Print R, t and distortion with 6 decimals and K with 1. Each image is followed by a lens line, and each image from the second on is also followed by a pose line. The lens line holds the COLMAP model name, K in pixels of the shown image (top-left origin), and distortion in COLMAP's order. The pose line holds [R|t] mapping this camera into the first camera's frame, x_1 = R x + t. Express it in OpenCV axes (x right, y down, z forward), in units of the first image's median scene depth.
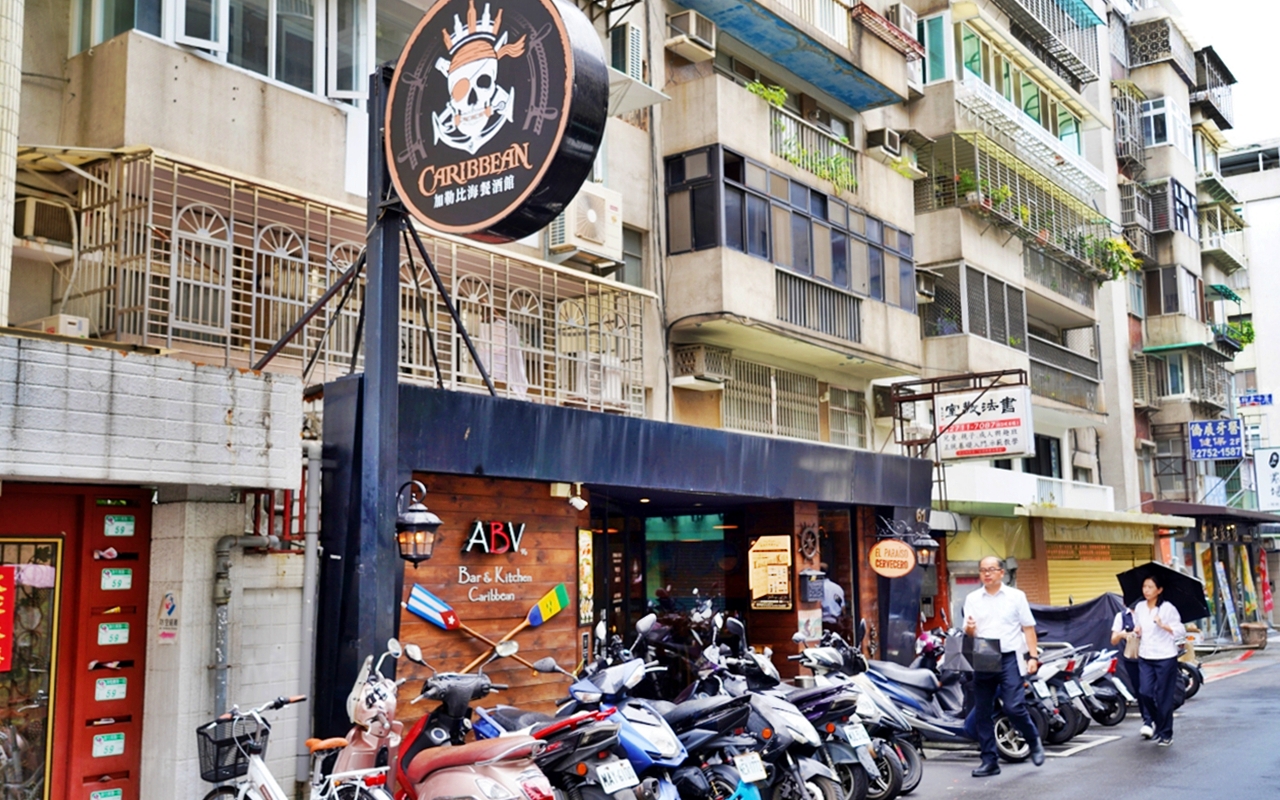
lens RADIAL K [[1250.6, 0, 640.0], [0, 1250.6, 400.0], [0, 0, 1]] dist [0.009490, 0.003441]
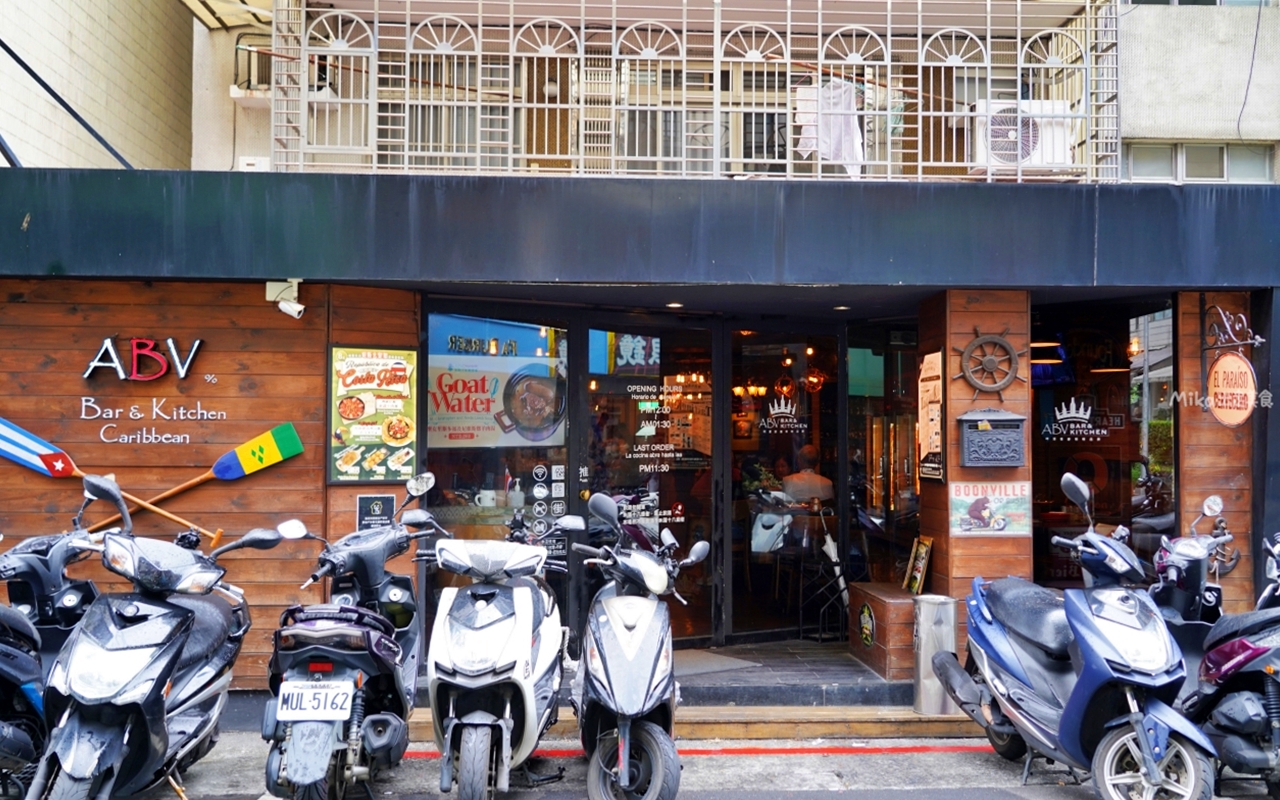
lens RADIAL K [[1179.9, 0, 640.0], [0, 1179.9, 400.0], [0, 0, 1]] dist [0.121230, -0.320238]
pose [[0.645750, -0.003154, -0.763543, 0.445137], [0.092376, 0.992969, 0.074024, 0.078612], [0.757941, -0.118333, 0.641501, 0.552575]]
